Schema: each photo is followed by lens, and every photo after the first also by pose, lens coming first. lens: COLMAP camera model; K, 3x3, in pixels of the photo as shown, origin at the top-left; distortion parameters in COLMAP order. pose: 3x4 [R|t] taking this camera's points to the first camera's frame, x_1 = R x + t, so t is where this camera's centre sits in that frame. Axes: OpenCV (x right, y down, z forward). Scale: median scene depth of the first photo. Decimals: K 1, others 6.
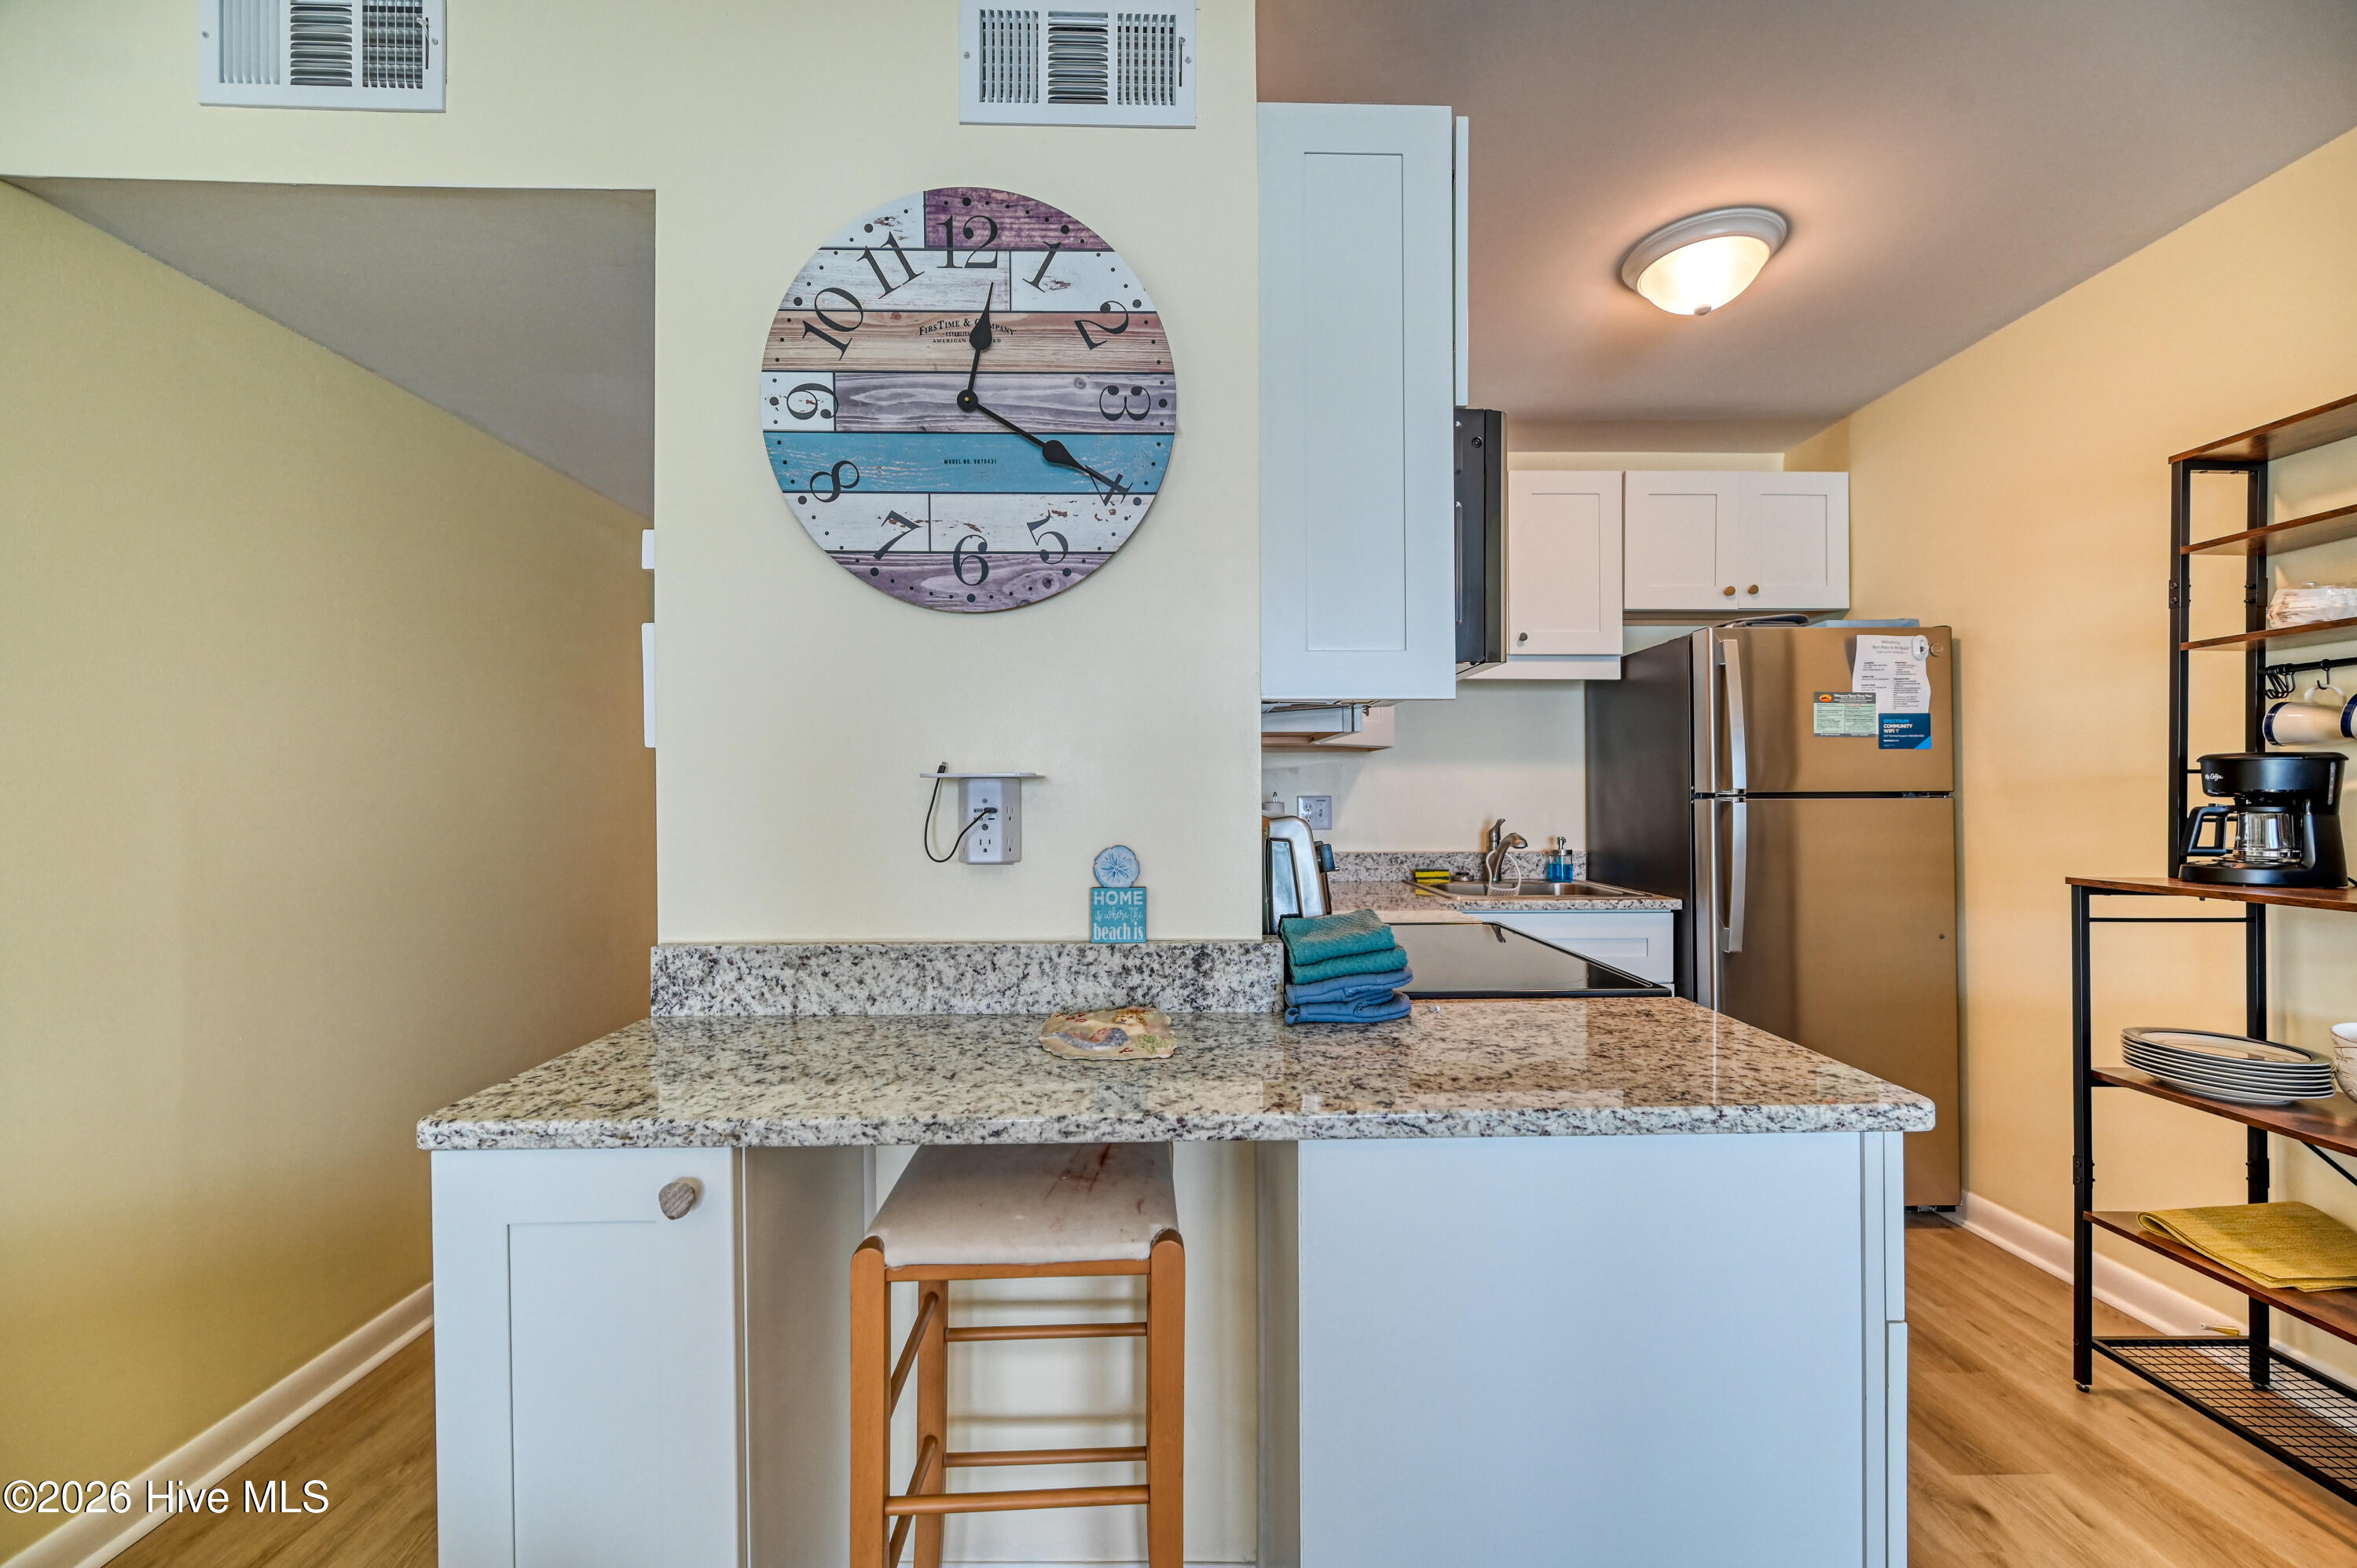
lens RADIAL K [[940.6, 0, 1179.1], [0, 940.6, 781.2], [0, 0, 1]] dist [0.000896, 0.000365]
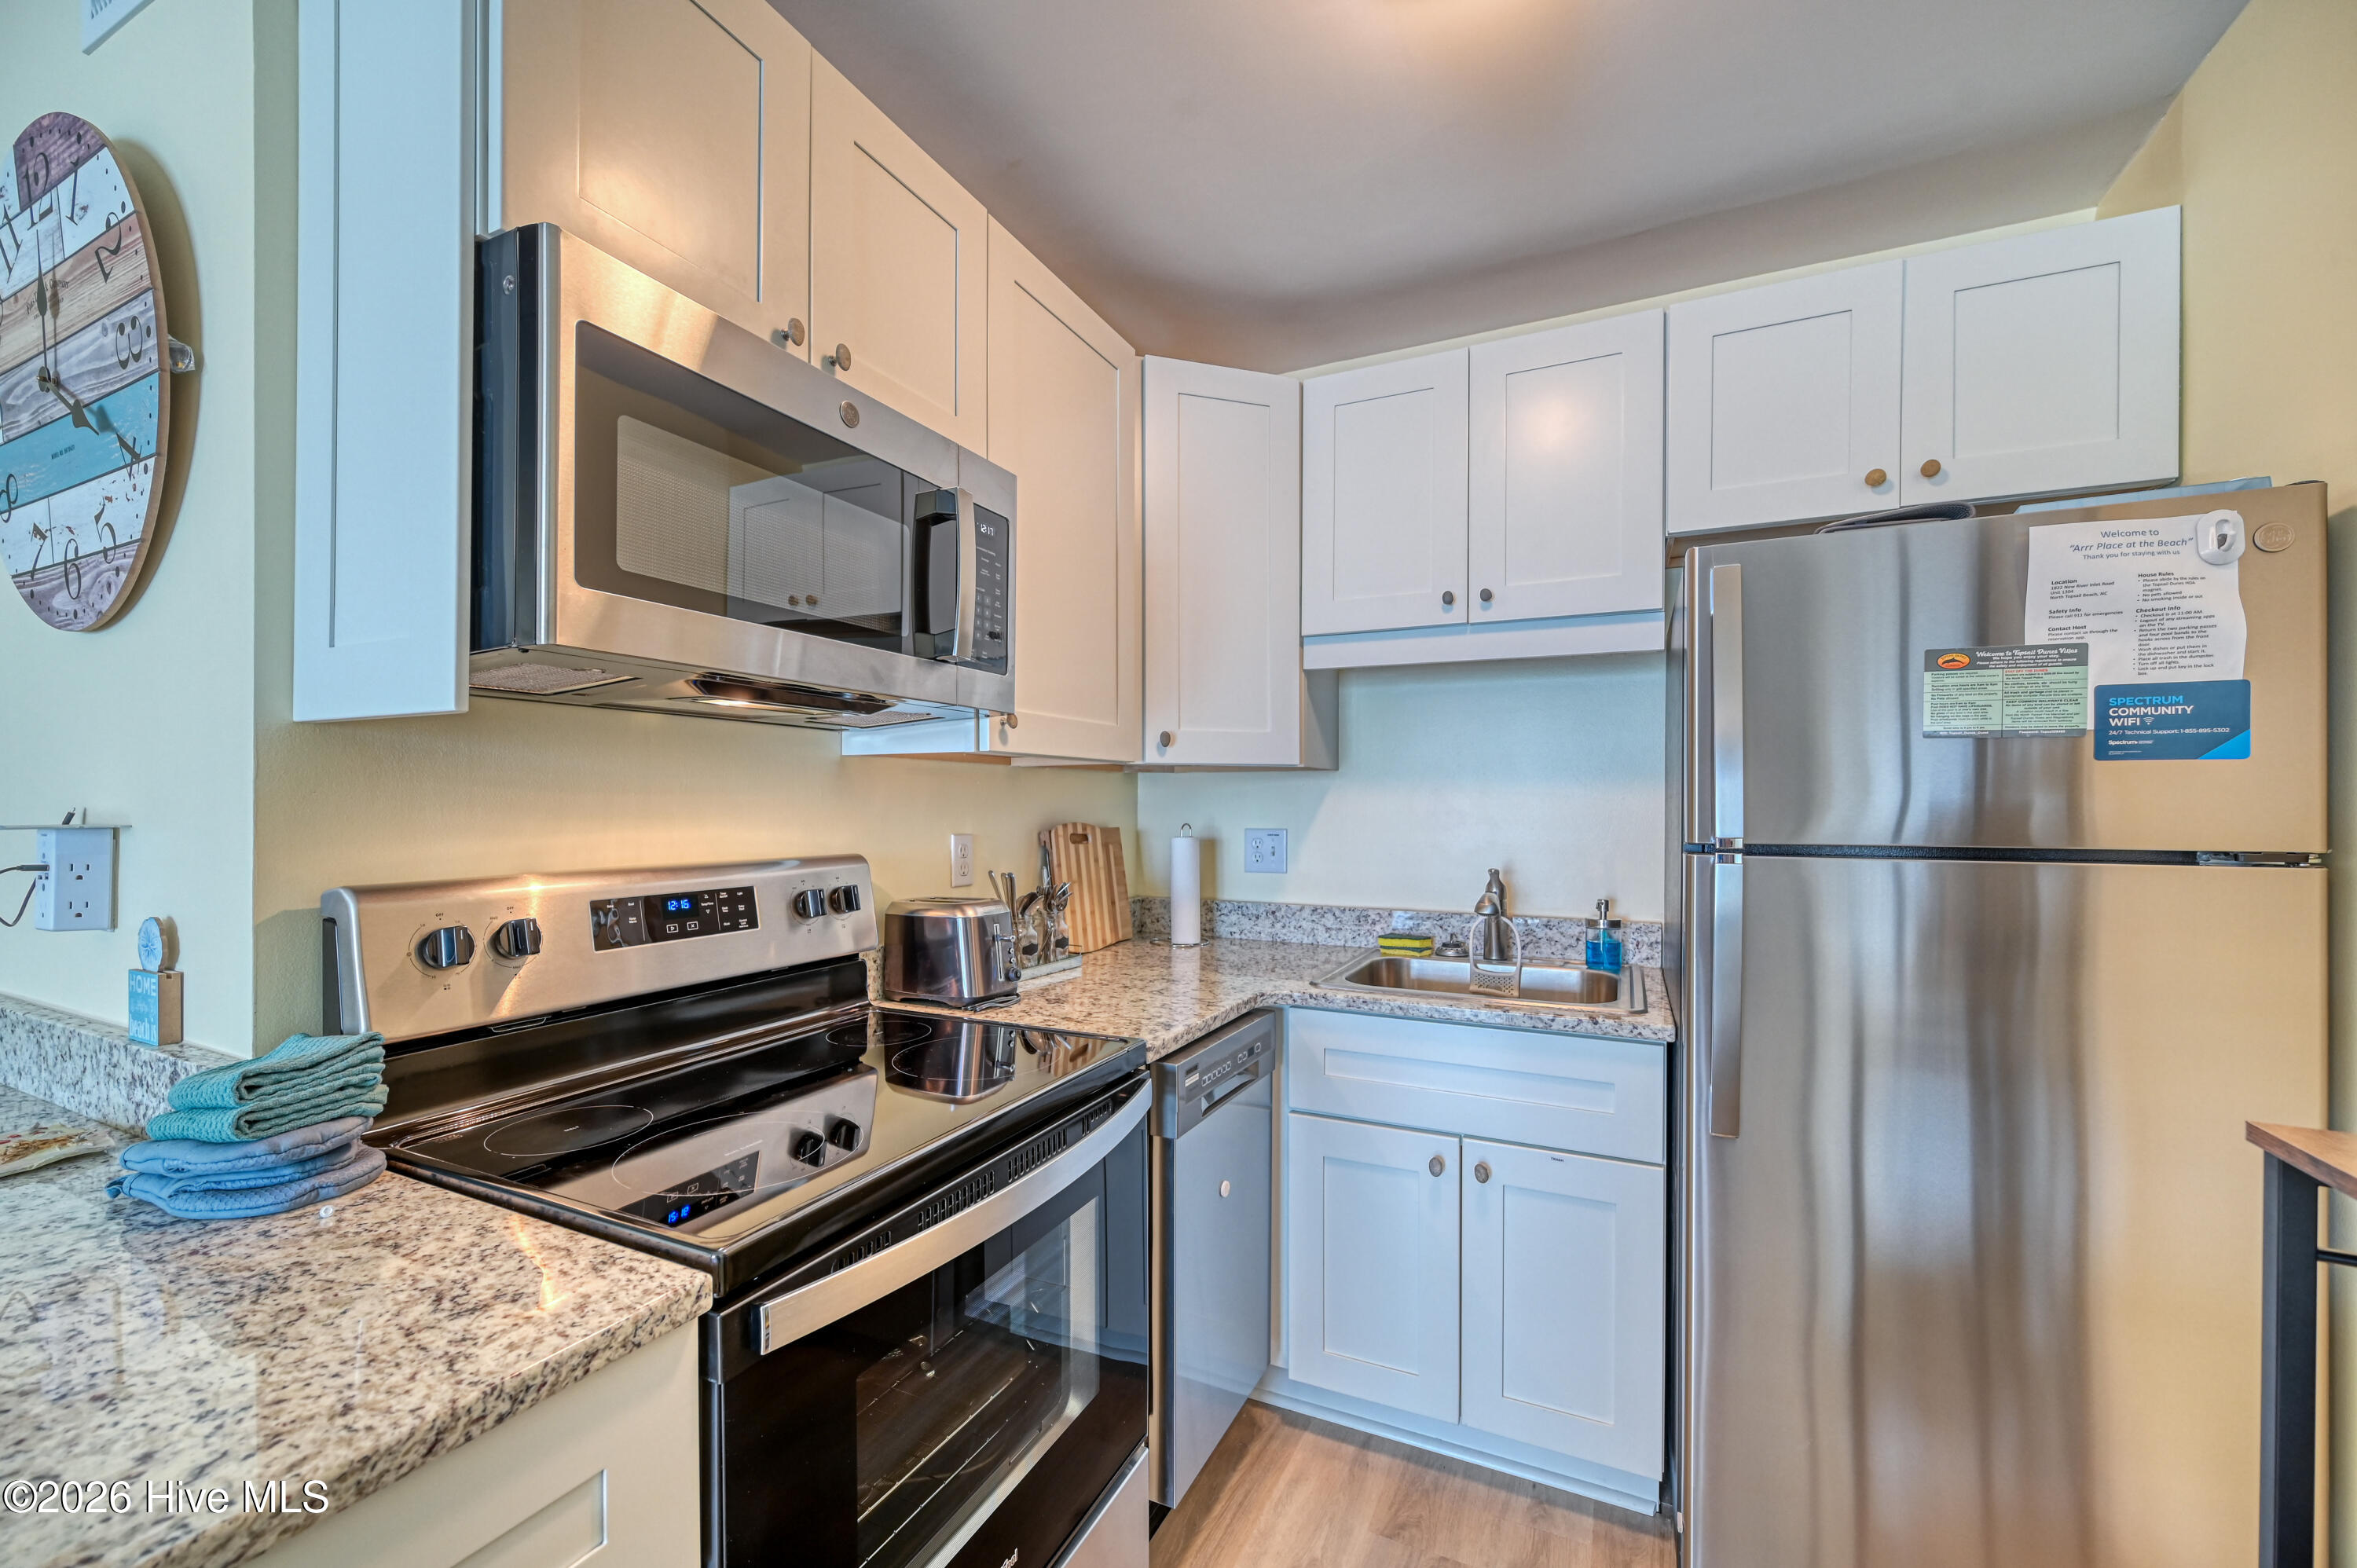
lens RADIAL K [[940.6, 0, 1177.3], [0, 940.6, 801.1], [0, 0, 1]] dist [0.000896, 0.000365]
pose [[0.890835, 0.005026, -0.454299, 0.545722], [0.000008, 0.999939, 0.011078, -0.019058], [0.454327, -0.009872, 0.890780, 0.362751]]
